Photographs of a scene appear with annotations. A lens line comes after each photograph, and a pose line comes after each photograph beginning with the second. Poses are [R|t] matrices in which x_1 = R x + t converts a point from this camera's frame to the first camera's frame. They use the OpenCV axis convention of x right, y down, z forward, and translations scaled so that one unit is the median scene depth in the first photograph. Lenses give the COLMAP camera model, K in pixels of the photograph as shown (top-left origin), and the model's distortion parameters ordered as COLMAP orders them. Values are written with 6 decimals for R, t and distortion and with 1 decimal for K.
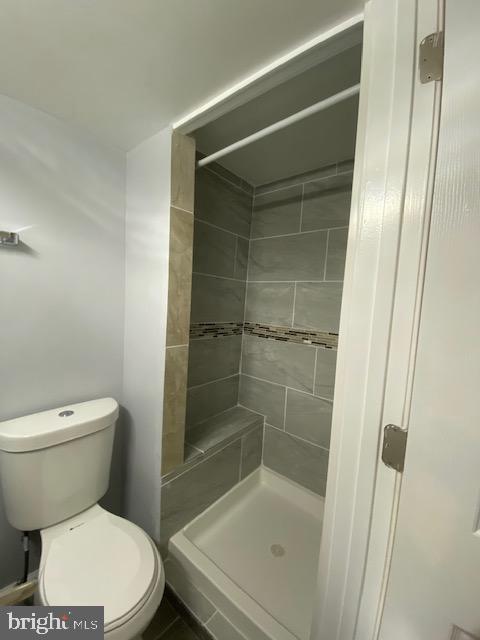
lens RADIAL K [[253.7, 0, 240.0], [0, 253.7, 320.0], [0, 0, 1]] dist [0.023706, -0.022584]
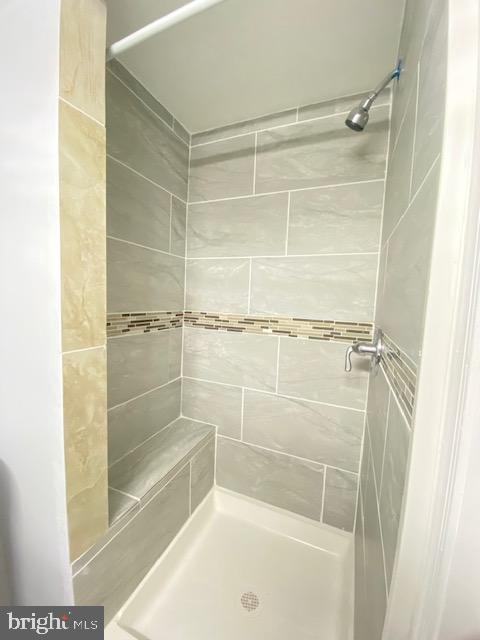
lens RADIAL K [[253.7, 0, 240.0], [0, 253.7, 320.0], [0, 0, 1]] dist [0.023706, -0.022584]
pose [[0.958294, -0.045636, 0.282118, -0.048482], [0.037990, 0.998749, 0.032515, 0.020715], [-0.283249, -0.020441, 0.958829, 0.240431]]
